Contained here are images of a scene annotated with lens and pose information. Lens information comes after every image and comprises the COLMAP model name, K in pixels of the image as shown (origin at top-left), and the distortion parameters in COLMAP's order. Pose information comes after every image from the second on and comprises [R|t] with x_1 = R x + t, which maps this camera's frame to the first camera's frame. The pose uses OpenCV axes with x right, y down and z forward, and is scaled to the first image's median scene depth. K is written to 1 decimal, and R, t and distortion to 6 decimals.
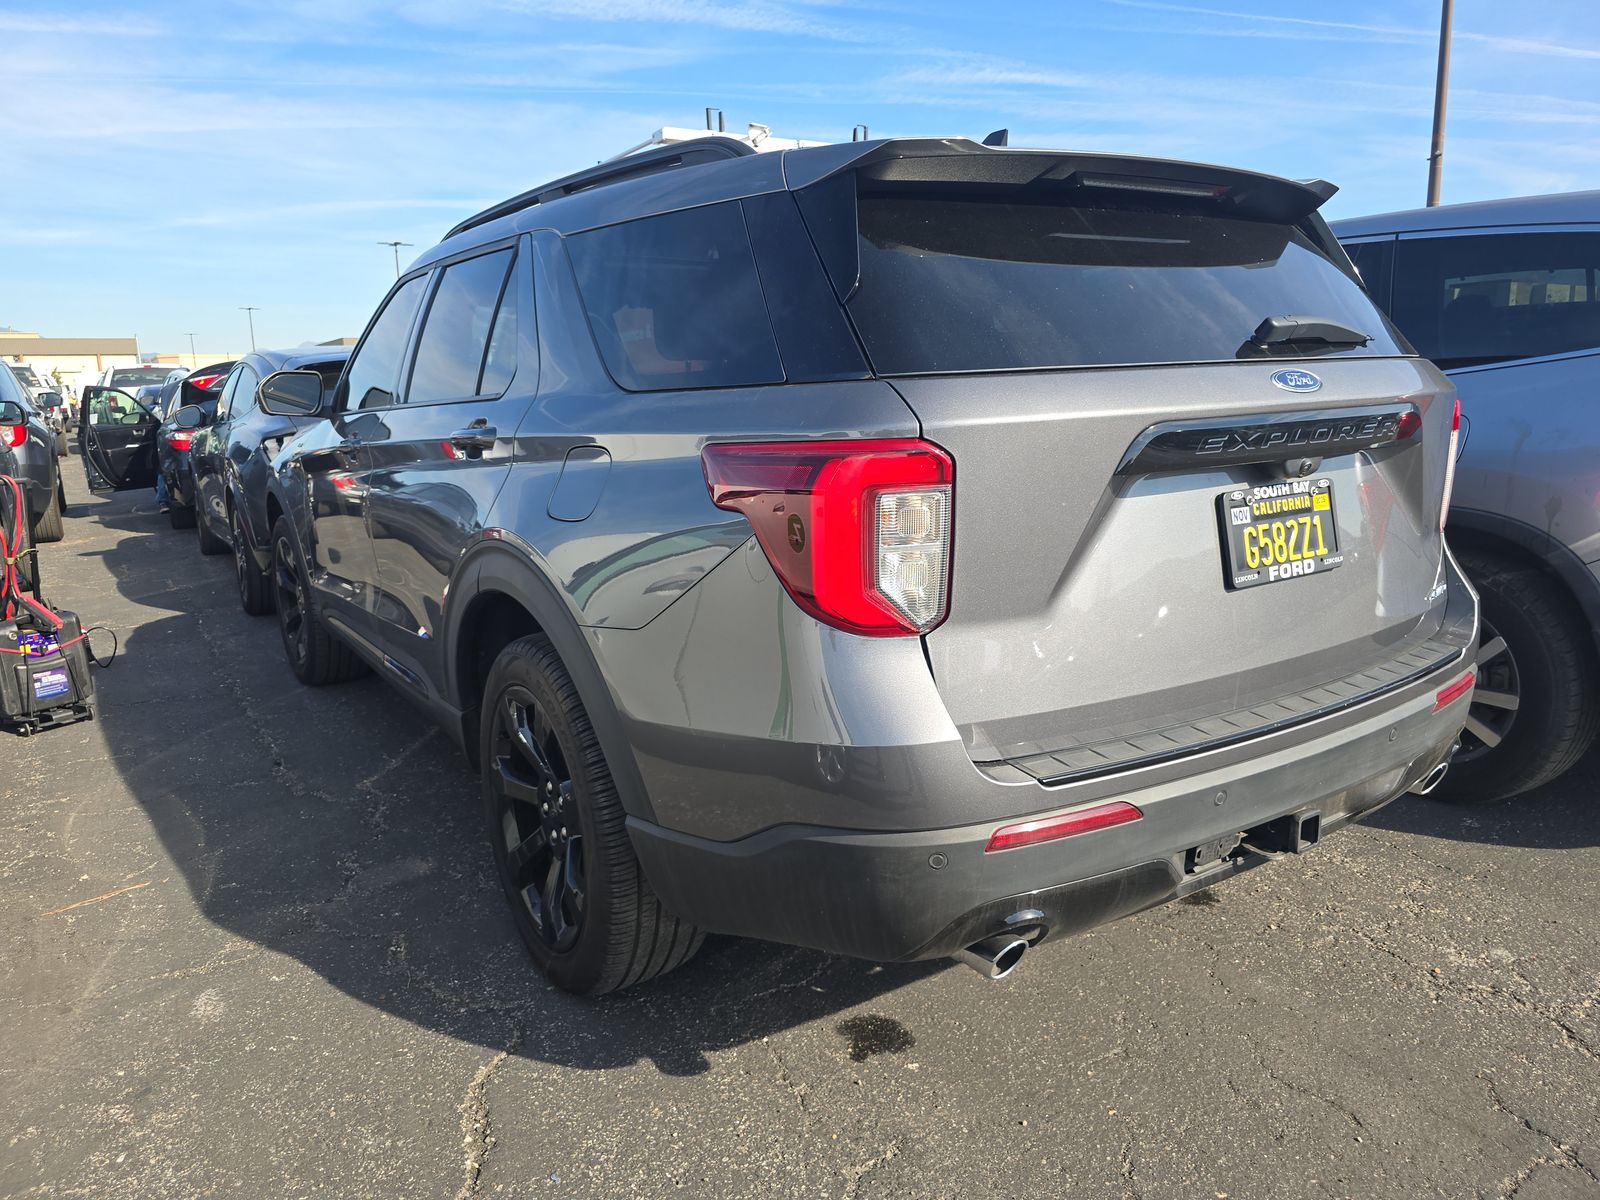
lens RADIAL K [[1069.1, 0, 795.5], [0, 1069.1, 600.6], [0, 0, 1]] dist [0.031637, -0.034990]
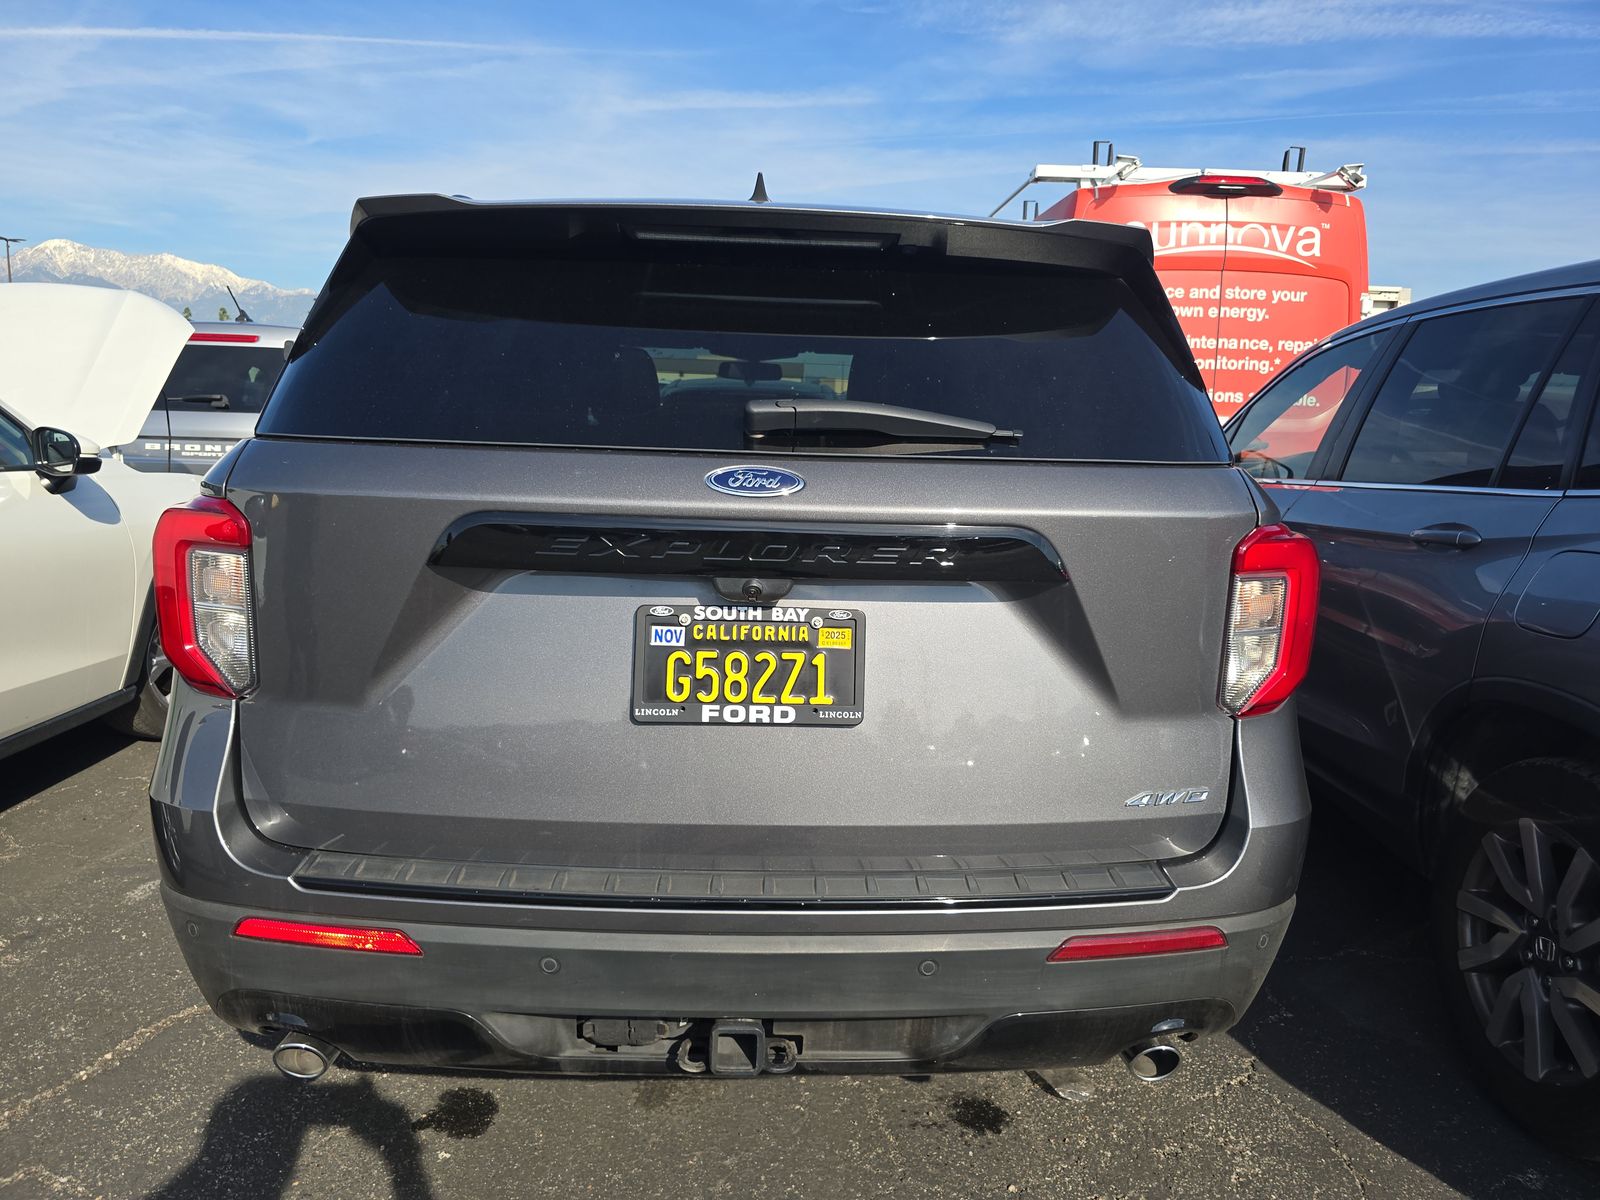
lens RADIAL K [[1069.1, 0, 797.6], [0, 1069.1, 585.9], [0, 0, 1]] dist [0.031637, -0.034990]
pose [[0.855616, 0.139013, -0.498595, 0.876132], [-0.159302, 0.987228, 0.001878, -0.130219], [0.492488, 0.077820, 0.866833, 0.322781]]
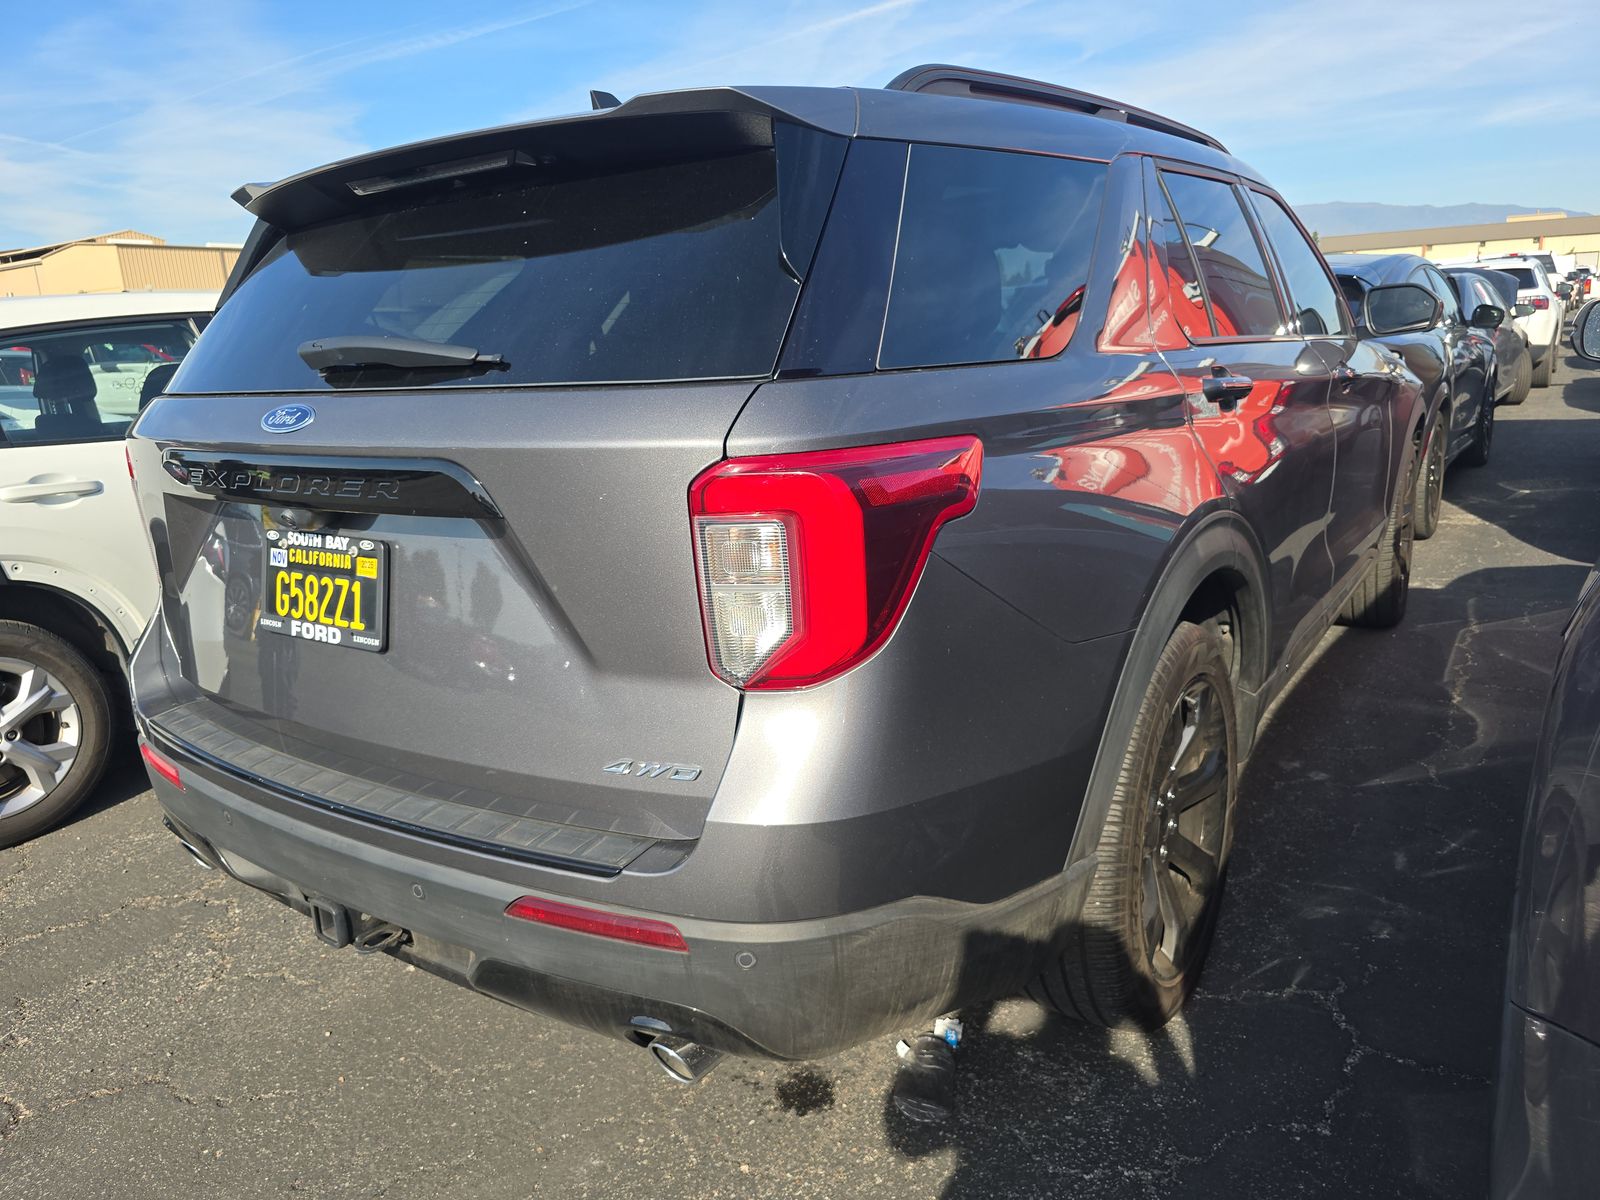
lens RADIAL K [[1113.7, 0, 802.5], [0, 1113.7, 604.3], [0, 0, 1]] dist [0.027242, -0.002267]
pose [[0.363747, 0.237674, -0.900666, 1.429042], [-0.134755, 0.970156, 0.201589, -0.290035], [0.921699, 0.048042, 0.384919, 1.014672]]
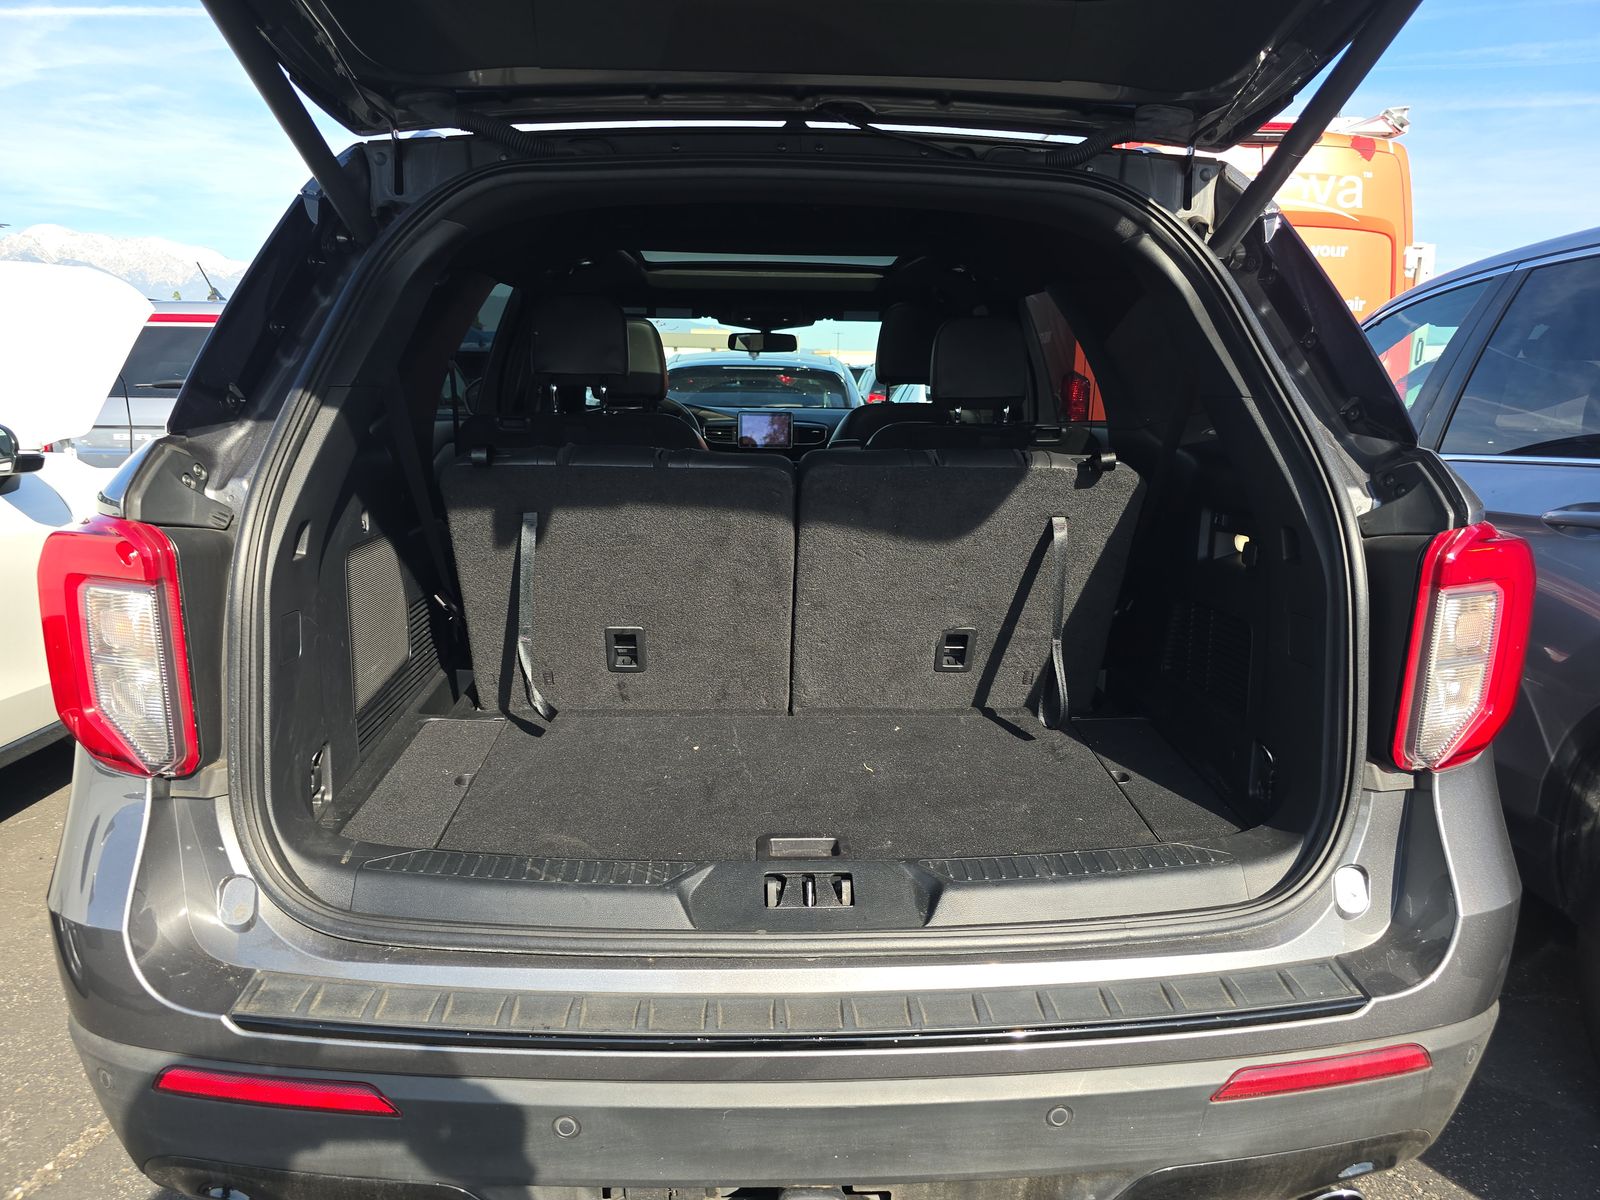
lens RADIAL K [[1069.1, 0, 797.4], [0, 1069.1, 602.4], [0, 0, 1]] dist [0.031637, -0.034990]
pose [[0.859829, 0.140600, -0.490842, 0.732656], [-0.139246, 0.989469, 0.039506, -0.157646], [0.491228, 0.034380, 0.870353, 0.466040]]
